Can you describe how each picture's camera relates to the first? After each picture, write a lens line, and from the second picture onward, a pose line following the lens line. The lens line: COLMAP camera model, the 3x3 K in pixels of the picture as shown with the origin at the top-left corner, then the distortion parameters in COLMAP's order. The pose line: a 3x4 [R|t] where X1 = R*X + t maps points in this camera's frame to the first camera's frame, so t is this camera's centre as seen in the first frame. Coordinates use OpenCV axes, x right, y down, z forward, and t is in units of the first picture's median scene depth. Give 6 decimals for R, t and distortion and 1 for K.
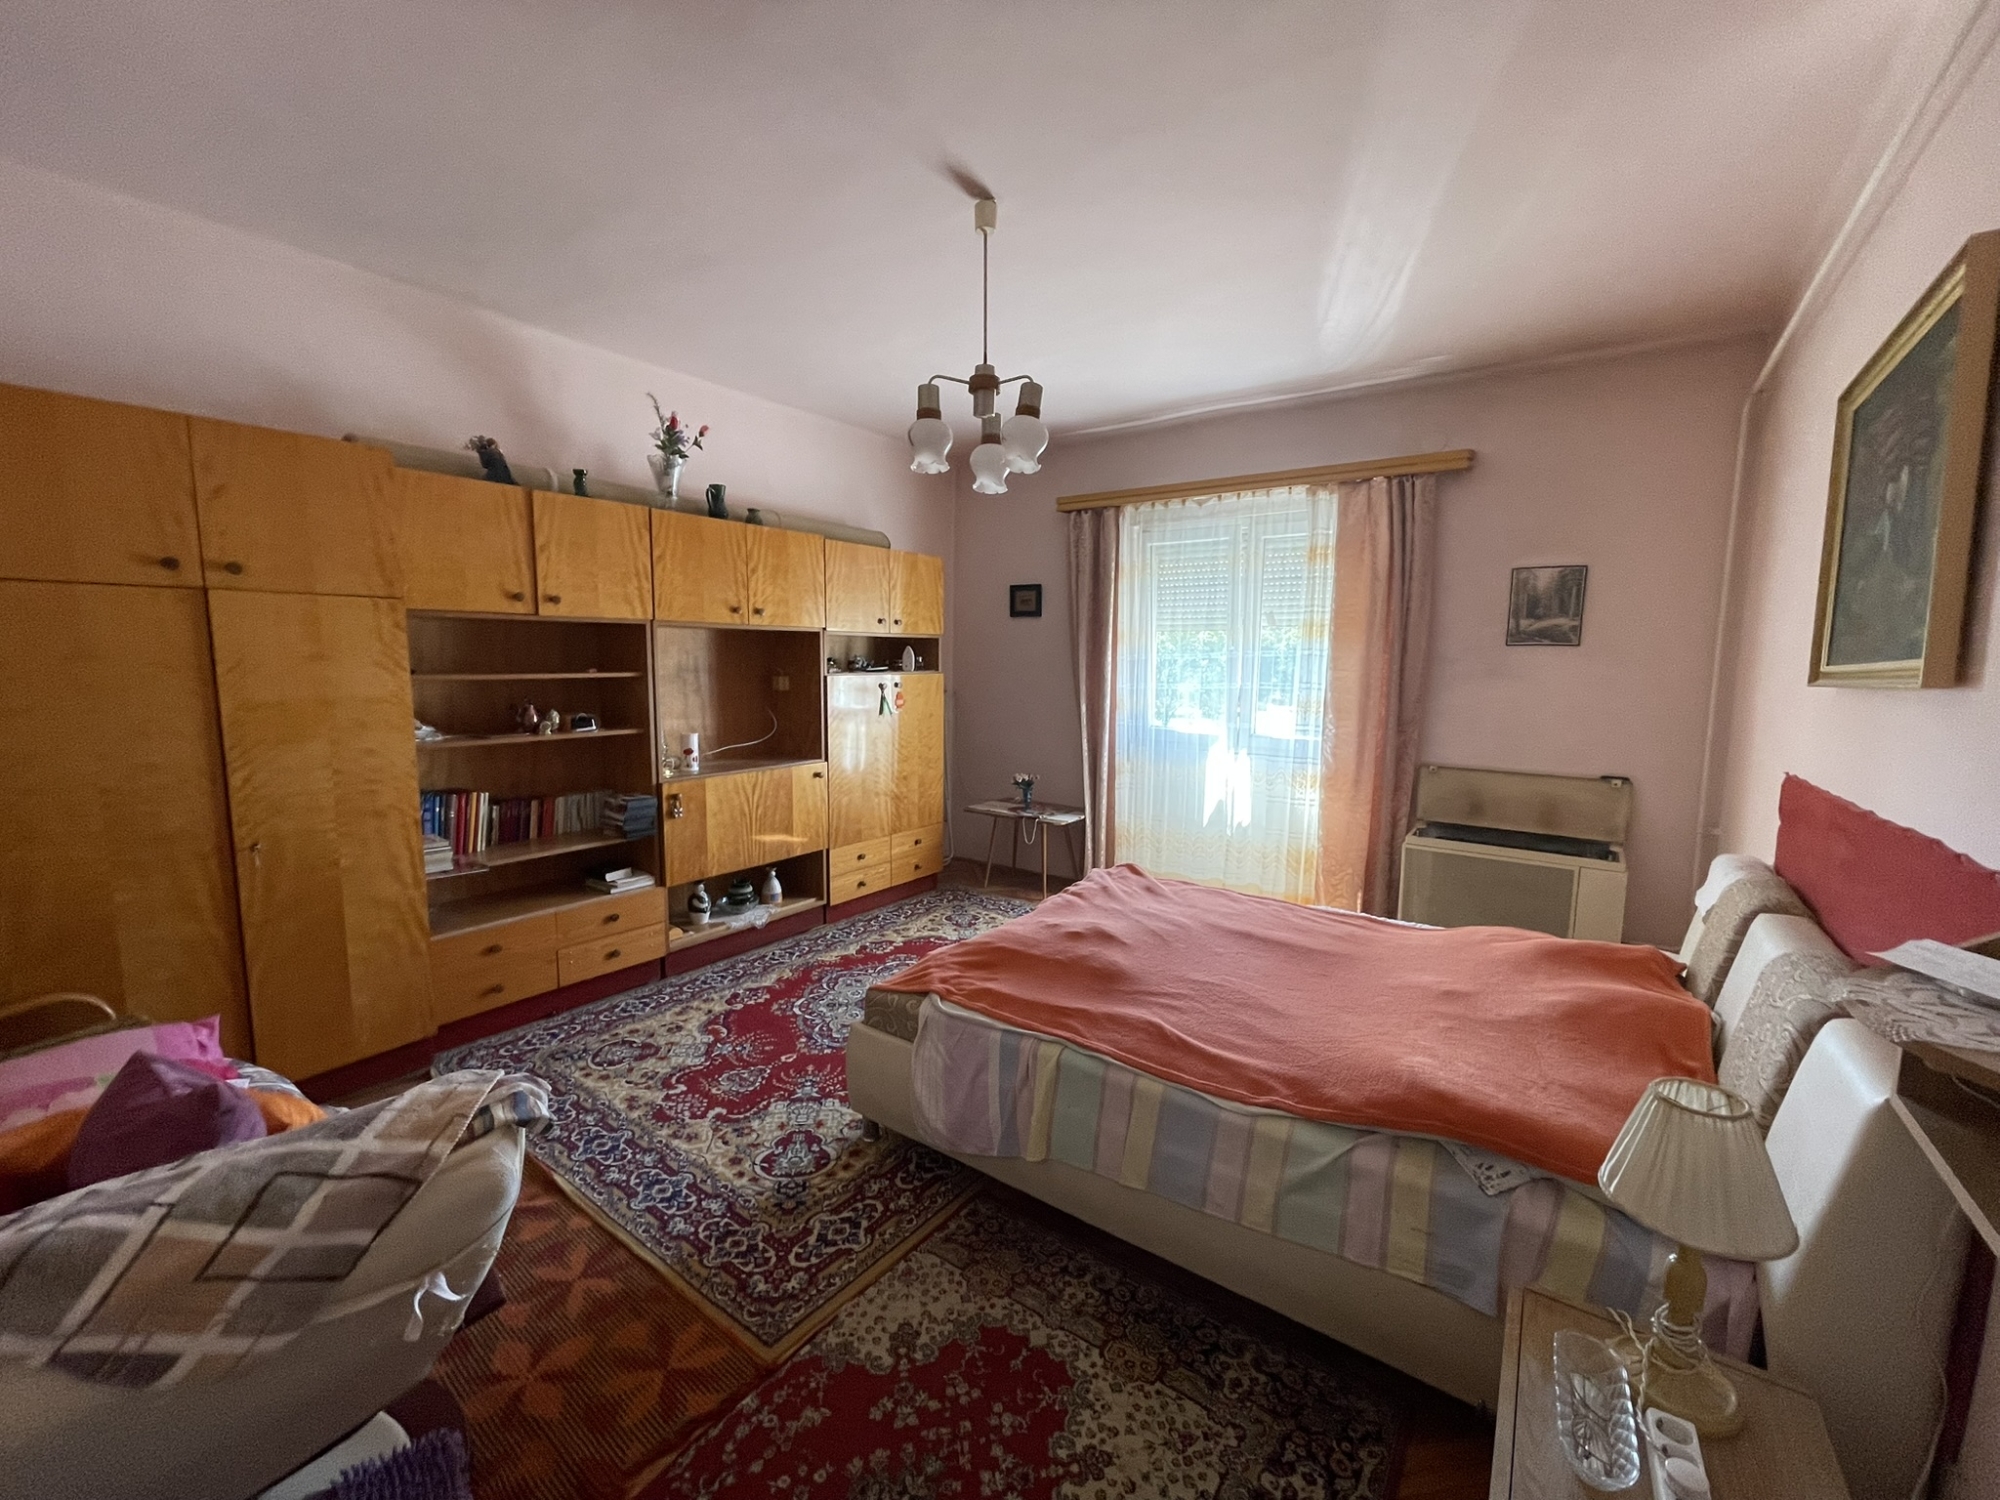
lens RADIAL K [[798.4, 0, 998.3], [0, 798.4, 751.9], [0, 0, 1]] dist [-0.009025, 0.000760]
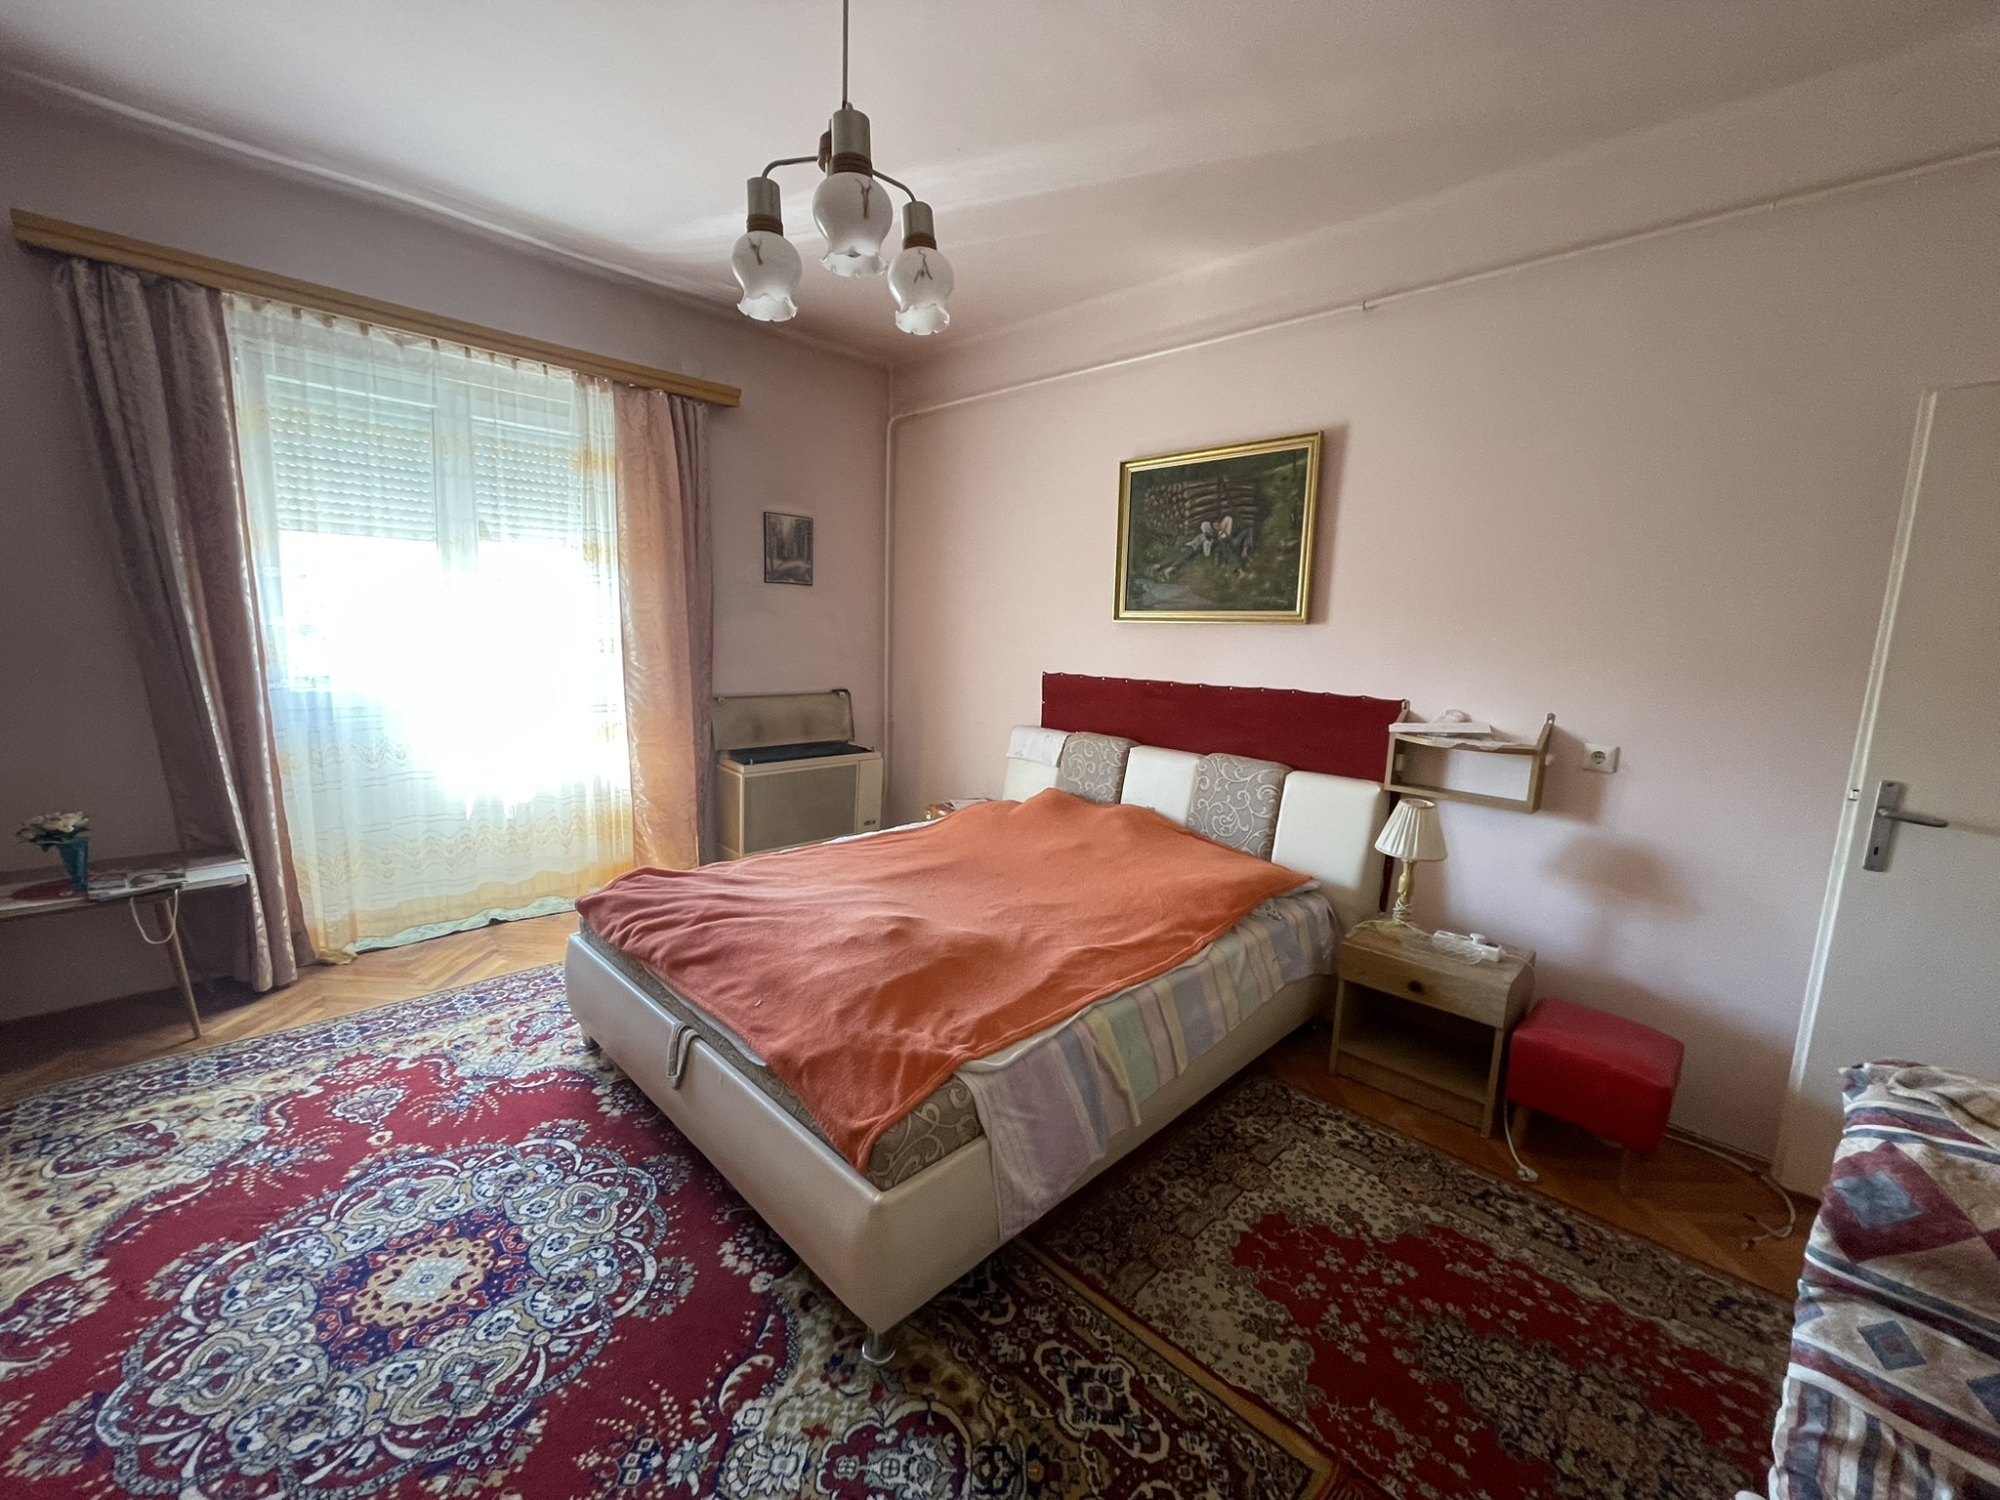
lens RADIAL K [[801.2, 0, 1000.0], [0, 801.2, 750.0], [0, 0, 1]] dist [-0.001805, 0.000374]
pose [[0.160084, -0.167794, 0.972738, -0.466577], [0.079877, 0.984417, 0.156663, -0.055222], [-0.983866, 0.052620, 0.170992, 0.527014]]
